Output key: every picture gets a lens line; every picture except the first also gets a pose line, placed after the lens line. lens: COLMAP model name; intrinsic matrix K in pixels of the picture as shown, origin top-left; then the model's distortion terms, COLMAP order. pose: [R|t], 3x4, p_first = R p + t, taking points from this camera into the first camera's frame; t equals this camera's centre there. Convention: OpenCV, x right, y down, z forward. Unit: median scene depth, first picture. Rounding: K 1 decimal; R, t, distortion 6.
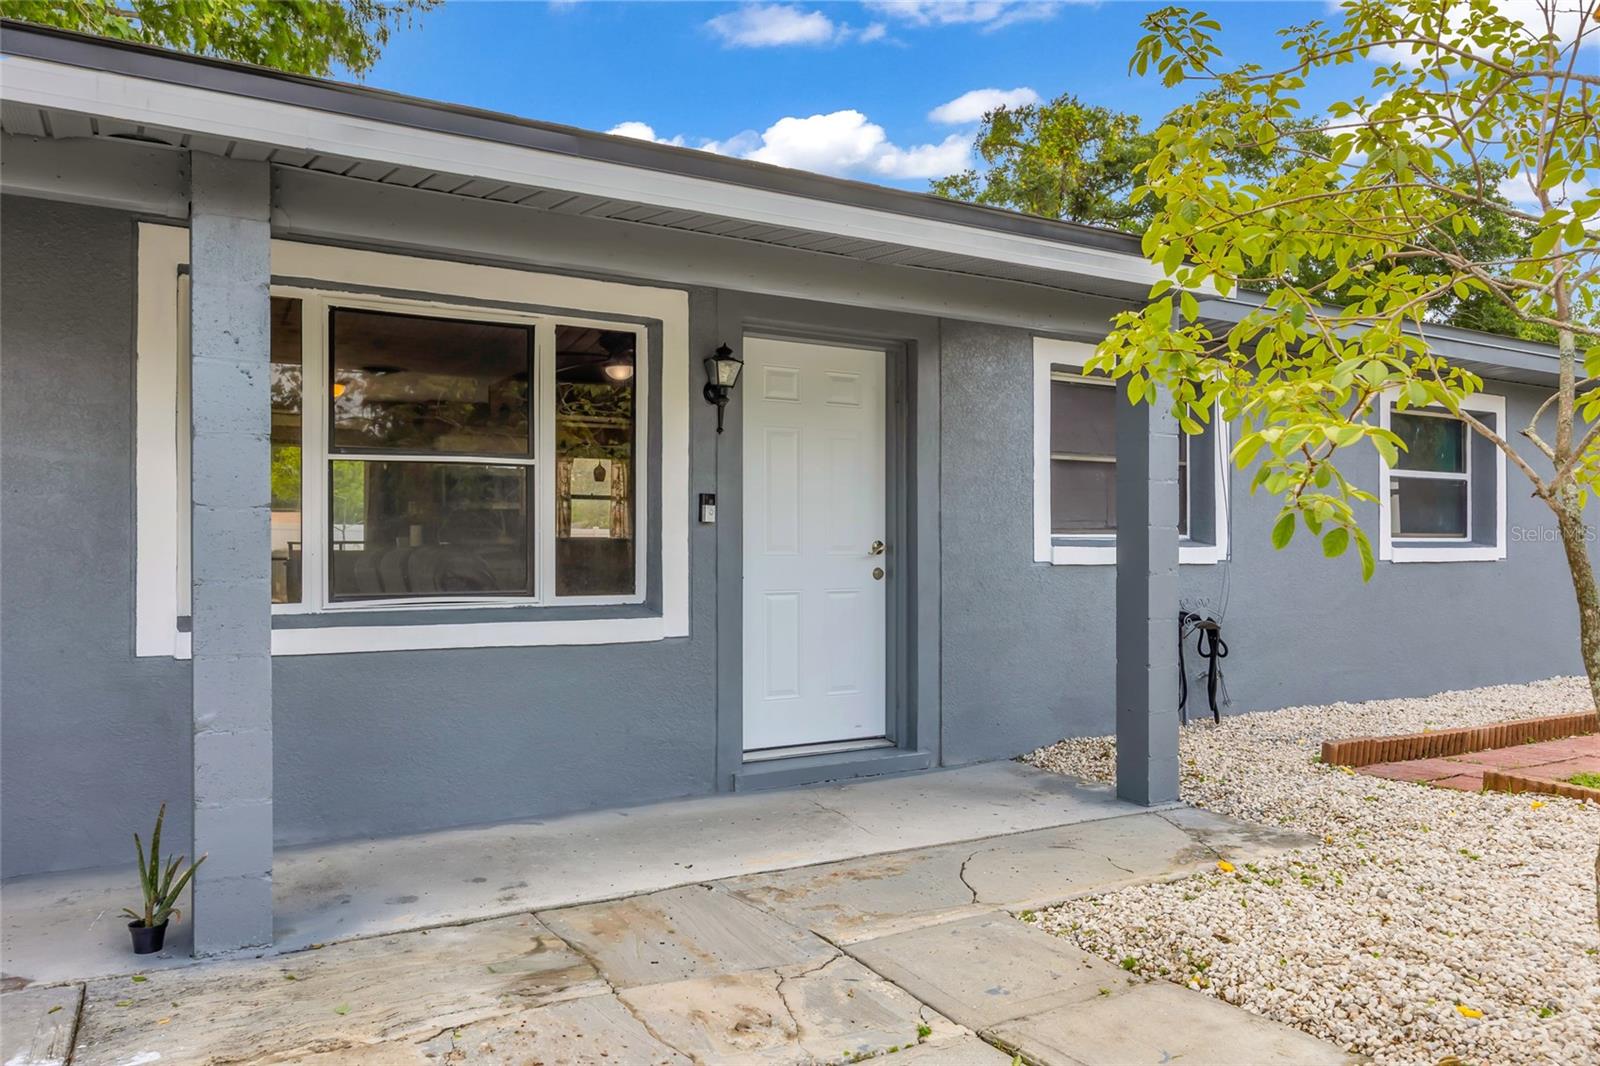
lens RADIAL K [[1135.3, 0, 805.9], [0, 1135.3, 534.3], [0, 0, 1]] dist [0.000647, -0.001022]
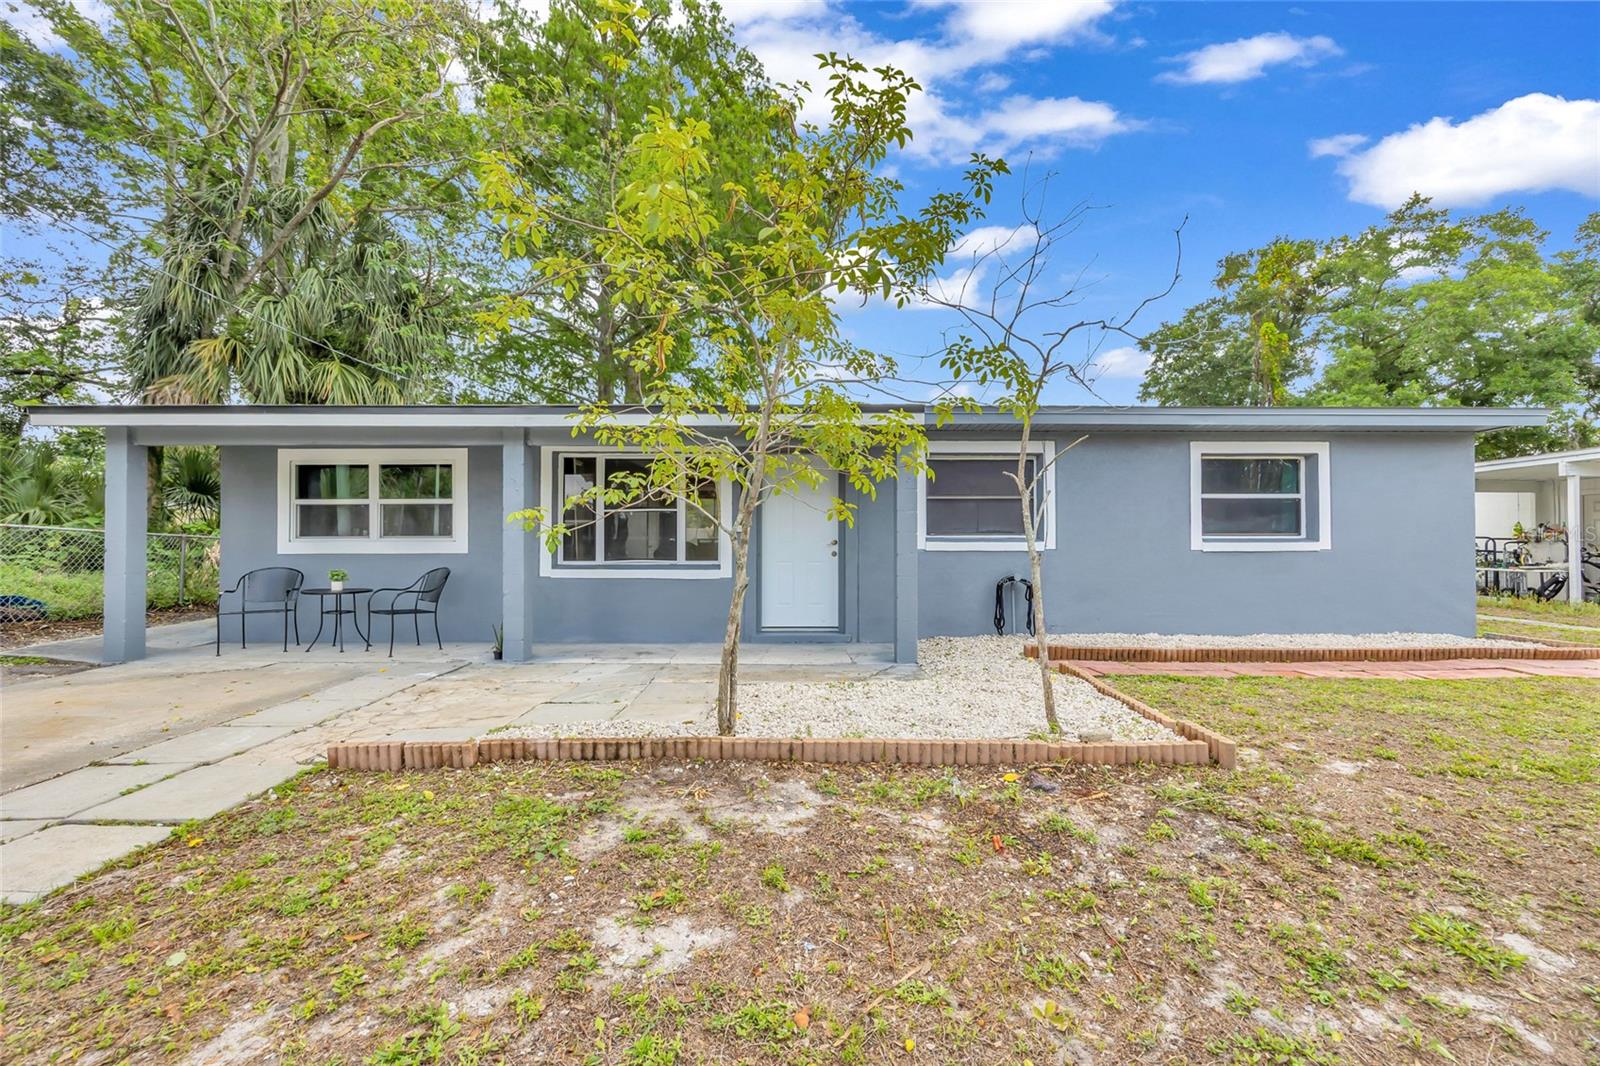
lens RADIAL K [[622.5, 0, 810.0], [0, 622.5, 529.6], [0, 0, 1]] dist [-0.002678, 0.002934]
pose [[0.870992, -0.008797, -0.491218, 0.584031], [0.006034, 0.999956, -0.007209, -0.004184], [0.491259, 0.003315, 0.871007, -0.076034]]
